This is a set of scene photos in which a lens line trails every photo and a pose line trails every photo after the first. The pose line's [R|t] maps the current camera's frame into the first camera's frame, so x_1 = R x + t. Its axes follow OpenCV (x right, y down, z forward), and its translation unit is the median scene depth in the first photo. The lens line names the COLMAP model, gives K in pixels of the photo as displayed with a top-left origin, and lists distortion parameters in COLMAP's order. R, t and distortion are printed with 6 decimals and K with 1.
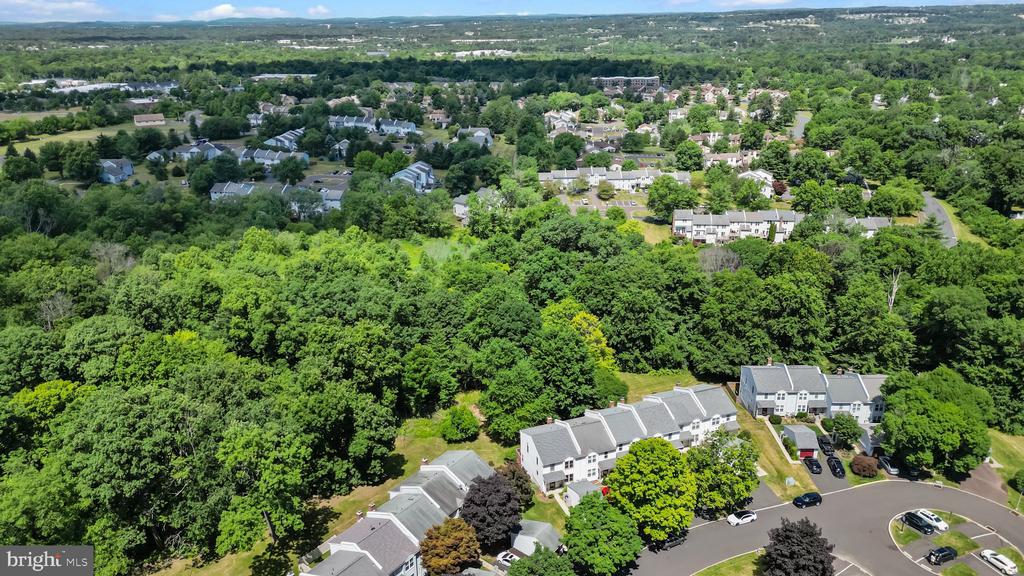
lens RADIAL K [[717.0, 0, 512.7], [0, 717.0, 282.3], [0, 0, 1]] dist [0.102801, -0.108143]
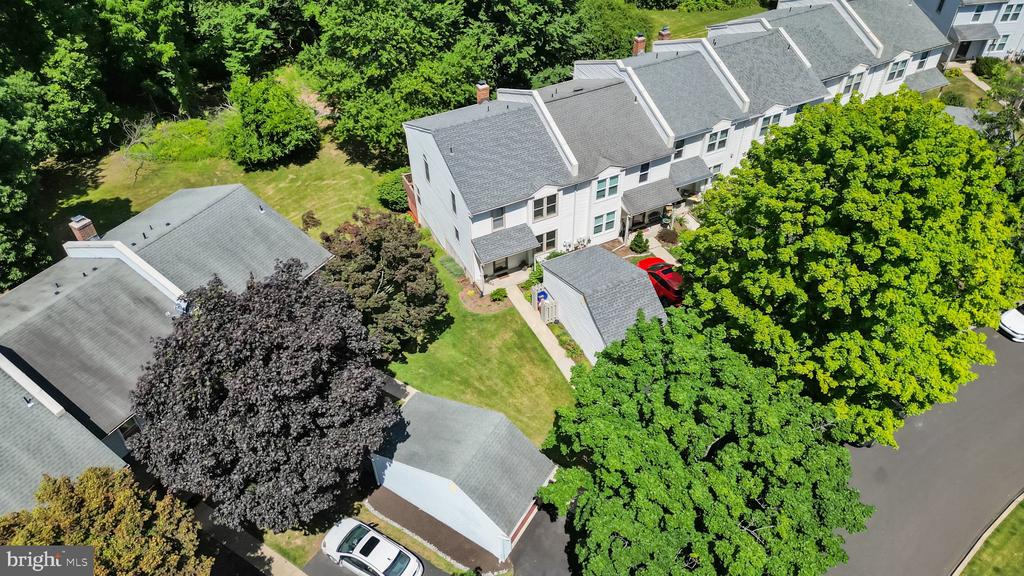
lens RADIAL K [[717.0, 0, 512.7], [0, 717.0, 282.3], [0, 0, 1]] dist [0.102801, -0.108143]
pose [[0.994302, -0.075181, 0.075568, 0.032880], [0.042687, 0.930422, 0.363994, 0.156184], [-0.097676, -0.358695, 0.928331, 0.652530]]
